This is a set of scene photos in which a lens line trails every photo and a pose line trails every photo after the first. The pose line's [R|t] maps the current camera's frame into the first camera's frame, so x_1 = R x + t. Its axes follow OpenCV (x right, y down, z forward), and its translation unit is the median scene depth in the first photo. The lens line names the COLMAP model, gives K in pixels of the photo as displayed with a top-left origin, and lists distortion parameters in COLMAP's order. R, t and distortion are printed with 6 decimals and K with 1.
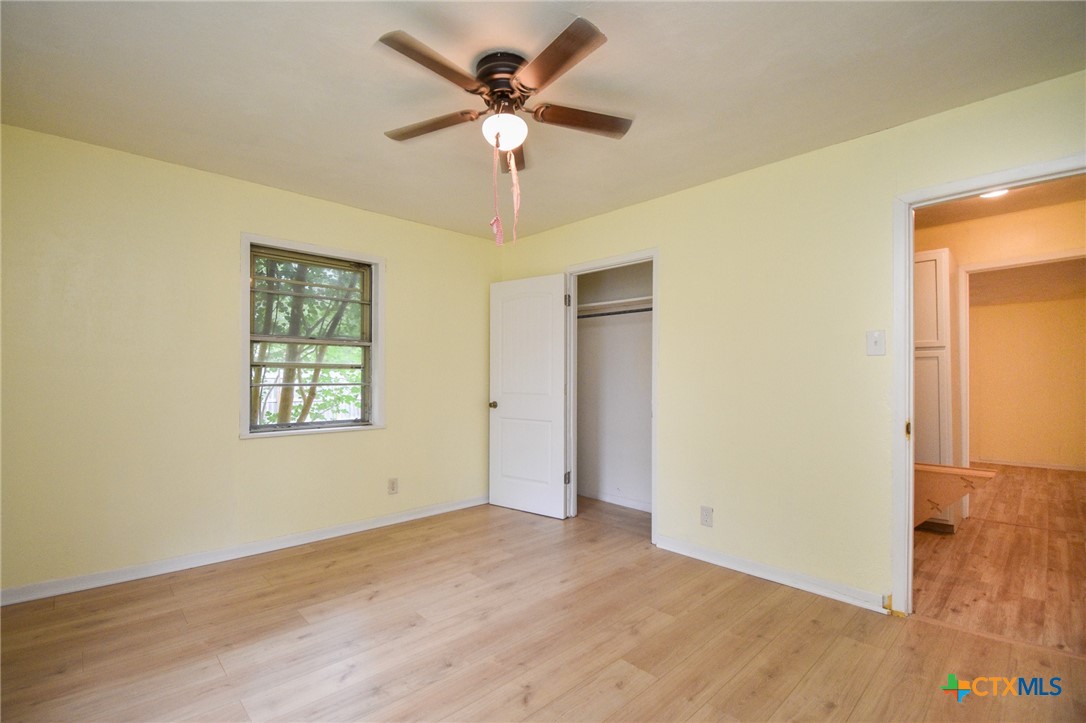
lens RADIAL K [[479.6, 0, 539.3], [0, 479.6, 355.7], [0, 0, 1]] dist [0.017005, -0.021310]
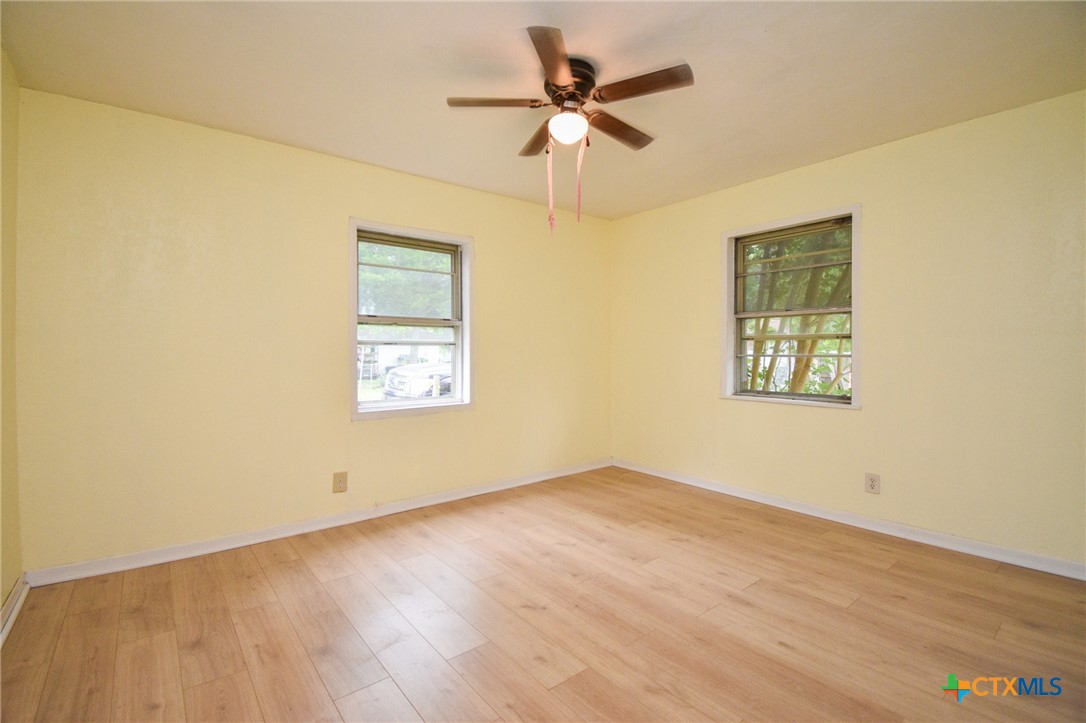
lens RADIAL K [[479.6, 0, 539.3], [0, 479.6, 355.7], [0, 0, 1]] dist [0.017005, -0.021310]
pose [[-0.078083, 0.004111, -0.996938, 0.752358], [0.041363, 0.999144, 0.000880, 0.049515], [0.996088, -0.041168, -0.078186, 0.731033]]
